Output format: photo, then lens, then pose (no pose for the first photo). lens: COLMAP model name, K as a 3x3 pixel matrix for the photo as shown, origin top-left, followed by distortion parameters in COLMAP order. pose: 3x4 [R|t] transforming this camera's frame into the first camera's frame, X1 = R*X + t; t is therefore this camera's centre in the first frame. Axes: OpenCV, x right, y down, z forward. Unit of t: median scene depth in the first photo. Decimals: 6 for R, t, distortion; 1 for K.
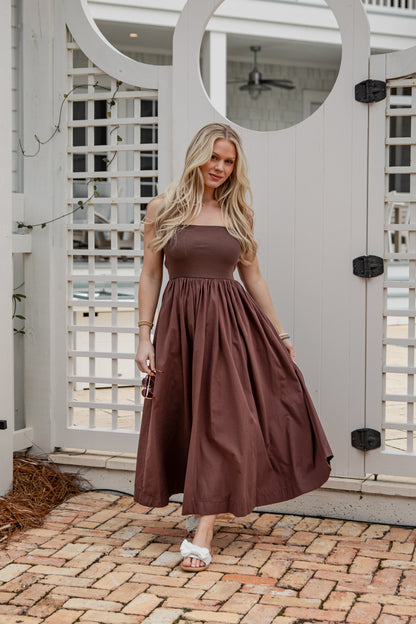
lens RADIAL K [[1601.1, 0, 230.2], [0, 1601.1, 290.1], [0, 0, 1]] dist [0.067425, 0.000000]
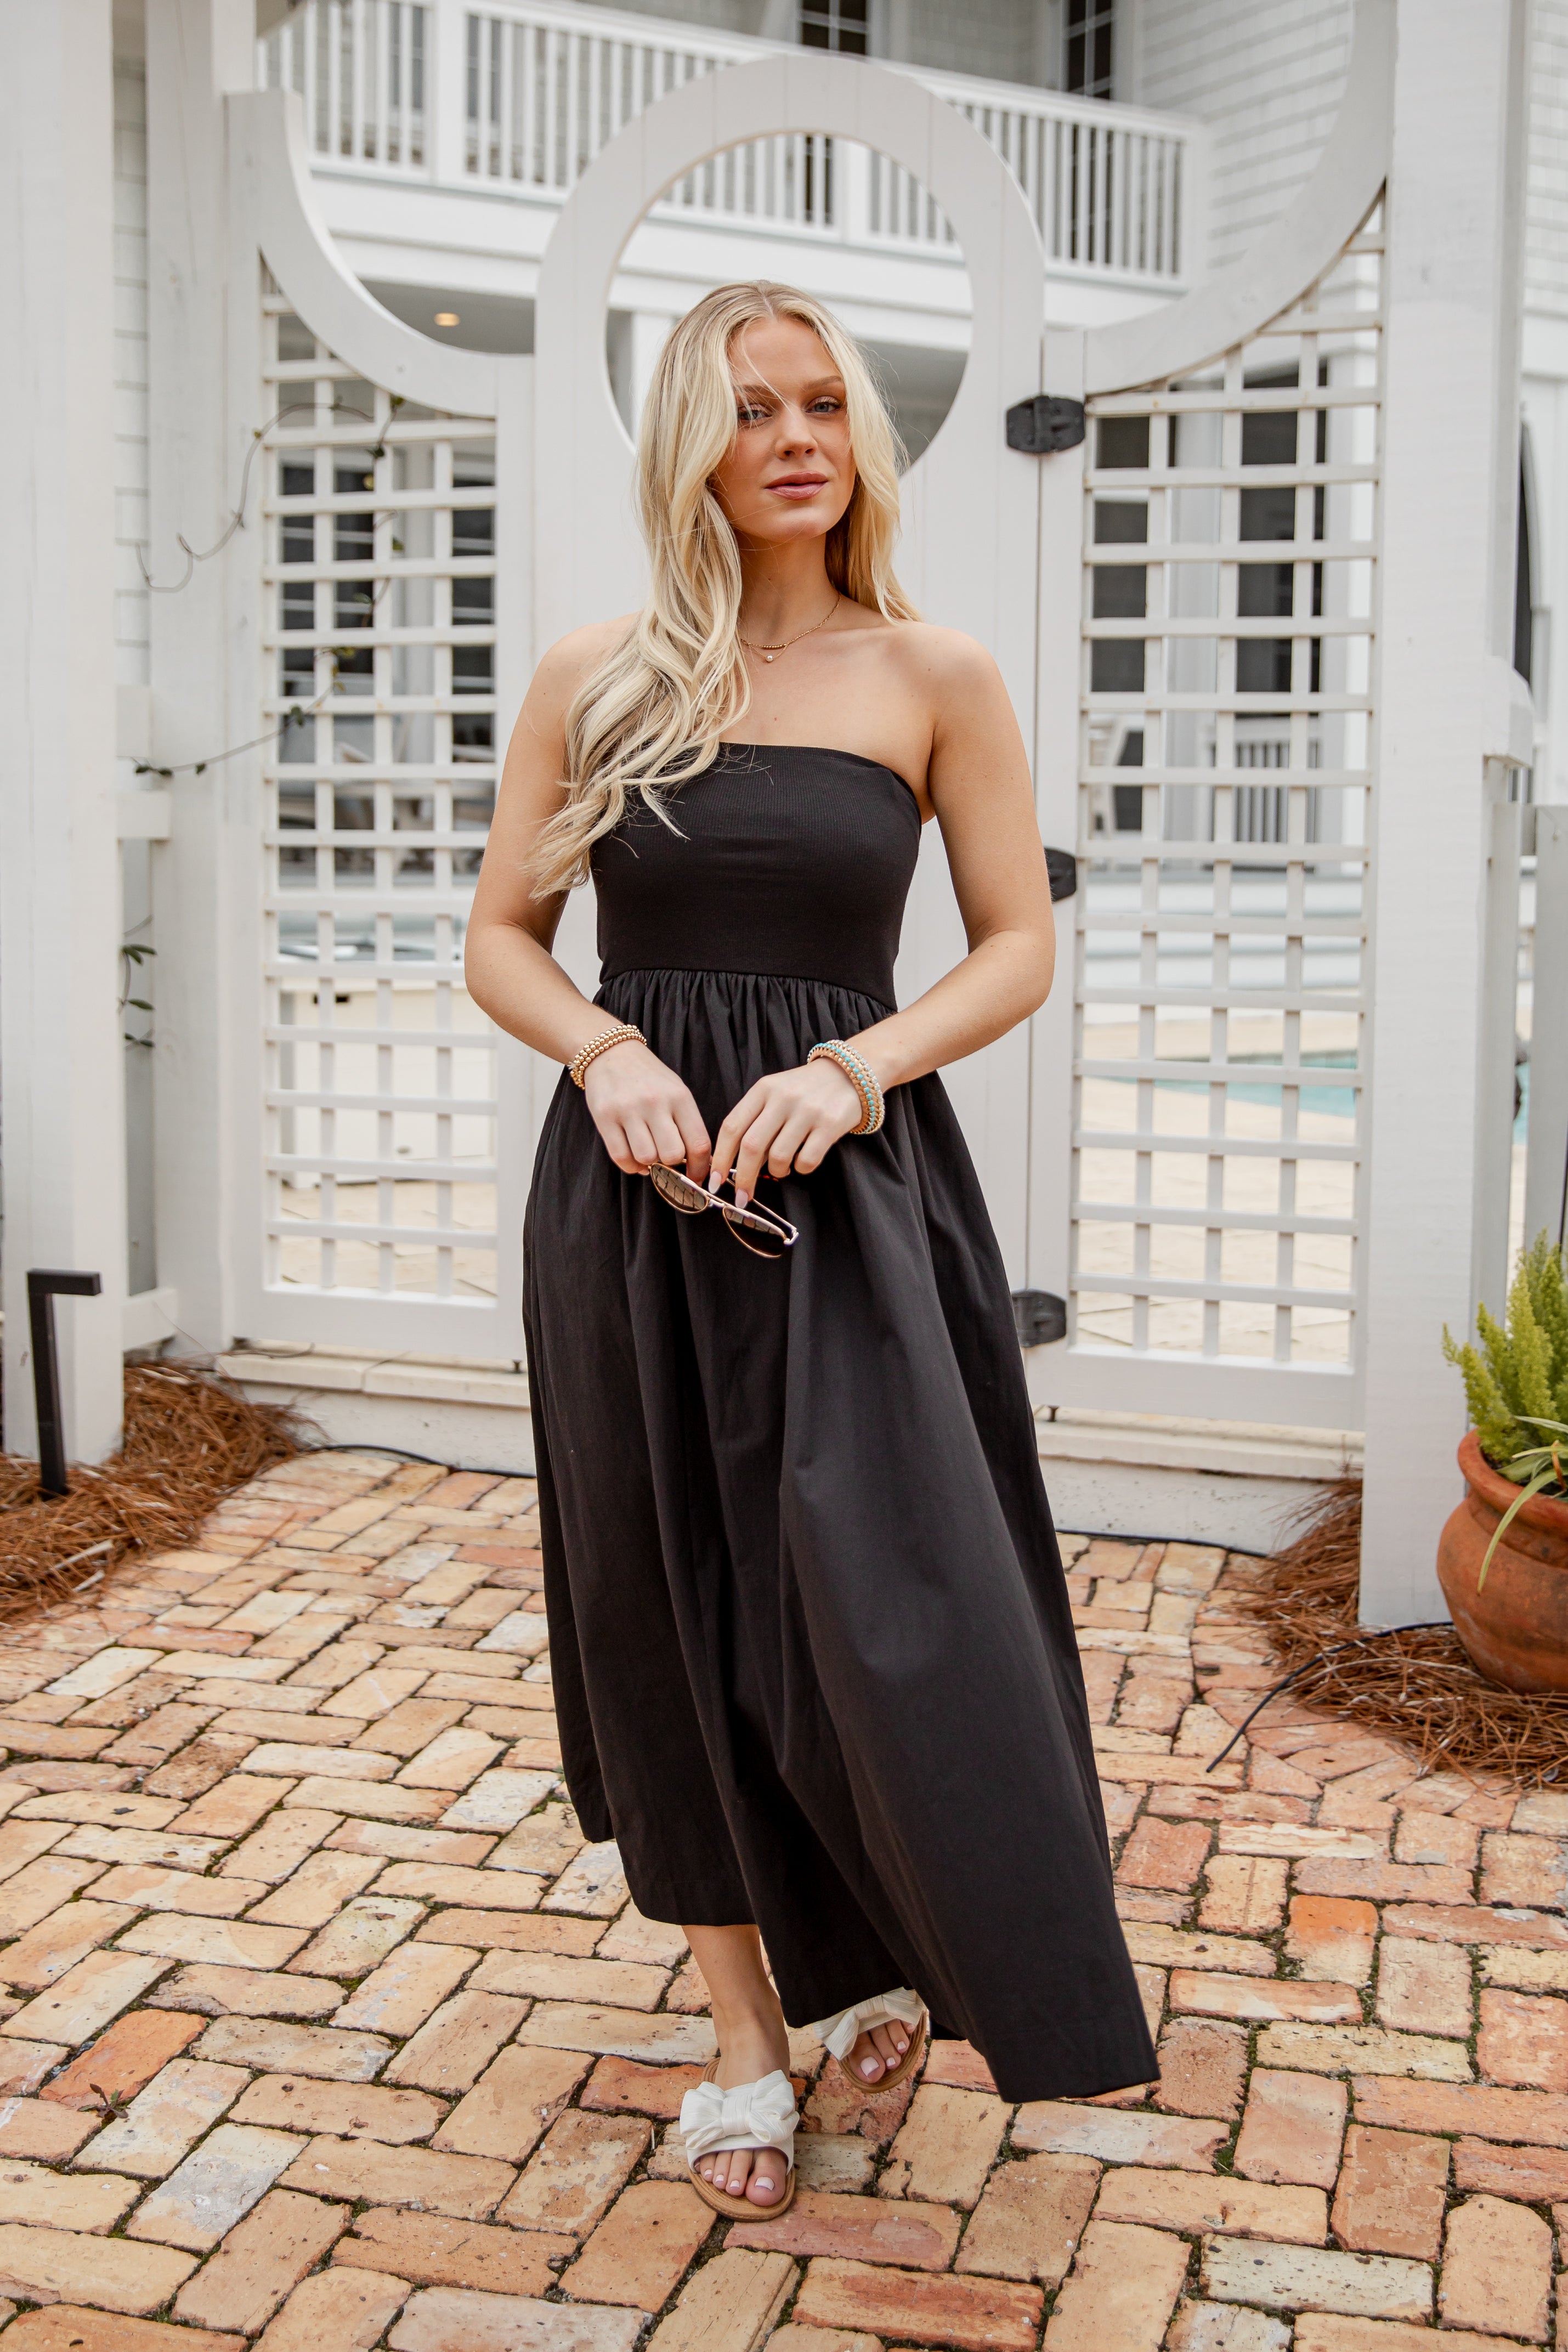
lens RADIAL K [[3531.2, 0, 913.1], [0, 3531.2, 1067.6], [0, 0, 1]] dist [-0.070146, 0.000000]
pose [[0.997883, 0.000630, 0.065025, 0.000193], [-0.002817, 0.999433, 0.033549, 0.003160], [-0.064967, -0.033661, 0.997320, 0.145082]]
